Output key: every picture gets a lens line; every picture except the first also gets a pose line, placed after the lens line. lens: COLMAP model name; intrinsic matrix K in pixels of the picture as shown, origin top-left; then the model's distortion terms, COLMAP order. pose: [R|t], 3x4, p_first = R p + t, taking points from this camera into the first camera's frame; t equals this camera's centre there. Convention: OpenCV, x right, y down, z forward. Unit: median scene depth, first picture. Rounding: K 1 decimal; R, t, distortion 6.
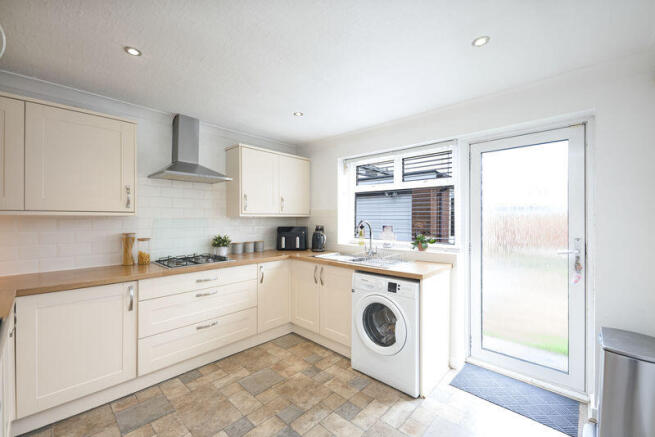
lens RADIAL K [[268.0, 0, 327.5], [0, 268.0, 218.5], [0, 0, 1]] dist [0.000023, -0.000160]
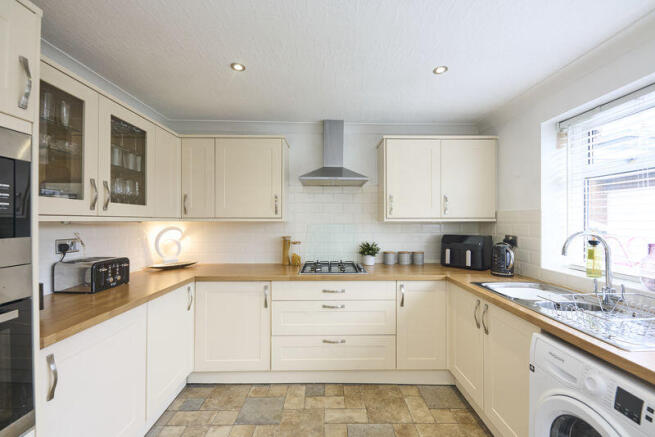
lens RADIAL K [[262.2, 0, 328.5], [0, 262.2, 221.4], [0, 0, 1]] dist [0.001628, -0.000070]
pose [[0.695430, -0.001427, -0.718592, 0.157338], [-0.002255, 0.999989, -0.004168, -0.004556], [0.718590, 0.004520, 0.695419, 0.317360]]
